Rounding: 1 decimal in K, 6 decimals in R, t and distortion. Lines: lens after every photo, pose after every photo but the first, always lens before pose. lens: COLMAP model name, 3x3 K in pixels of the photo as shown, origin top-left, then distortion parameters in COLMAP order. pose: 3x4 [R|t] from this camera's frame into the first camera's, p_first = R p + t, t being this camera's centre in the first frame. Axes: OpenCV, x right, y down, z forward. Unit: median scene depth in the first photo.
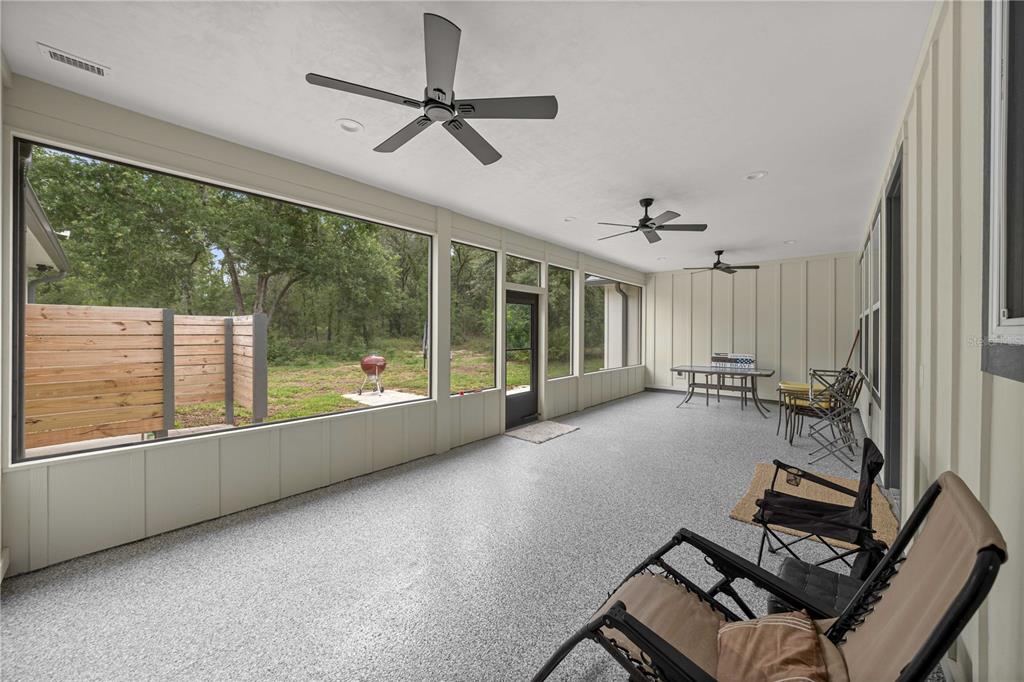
lens RADIAL K [[376.2, 0, 514.3], [0, 376.2, 335.3], [0, 0, 1]] dist [-0.001102, -0.000029]
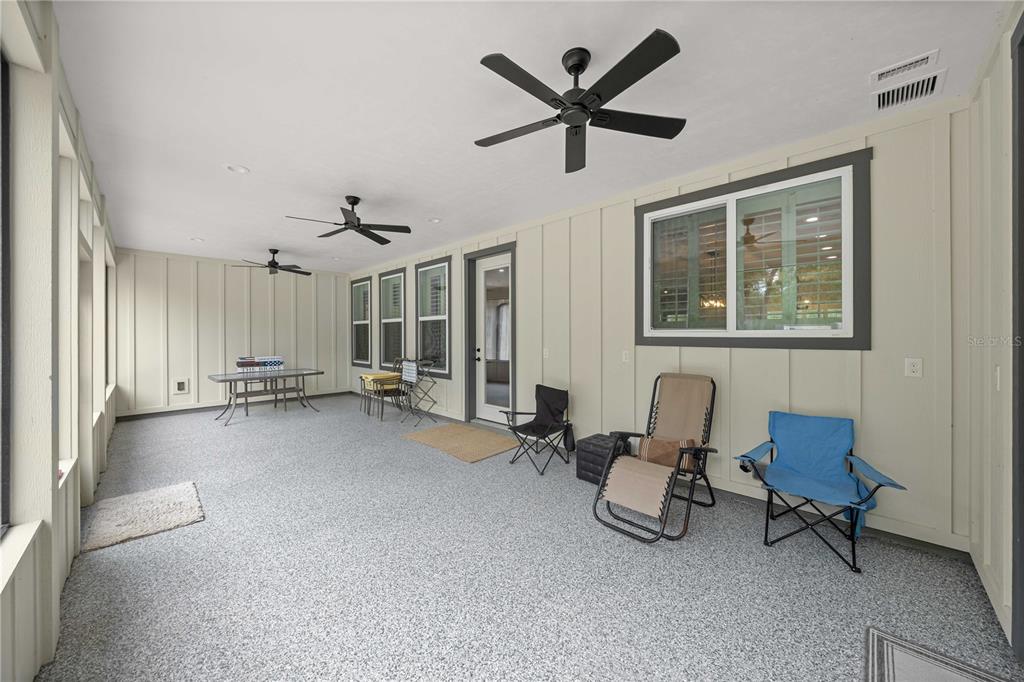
lens RADIAL K [[376.2, 0, 509.6], [0, 376.2, 335.6], [0, 0, 1]] dist [-0.001102, -0.000029]
pose [[0.031347, -0.003716, 0.999502, -0.367928], [0.008944, 0.999954, 0.003437, -0.002932], [-0.999469, 0.008831, 0.031379, 0.346327]]
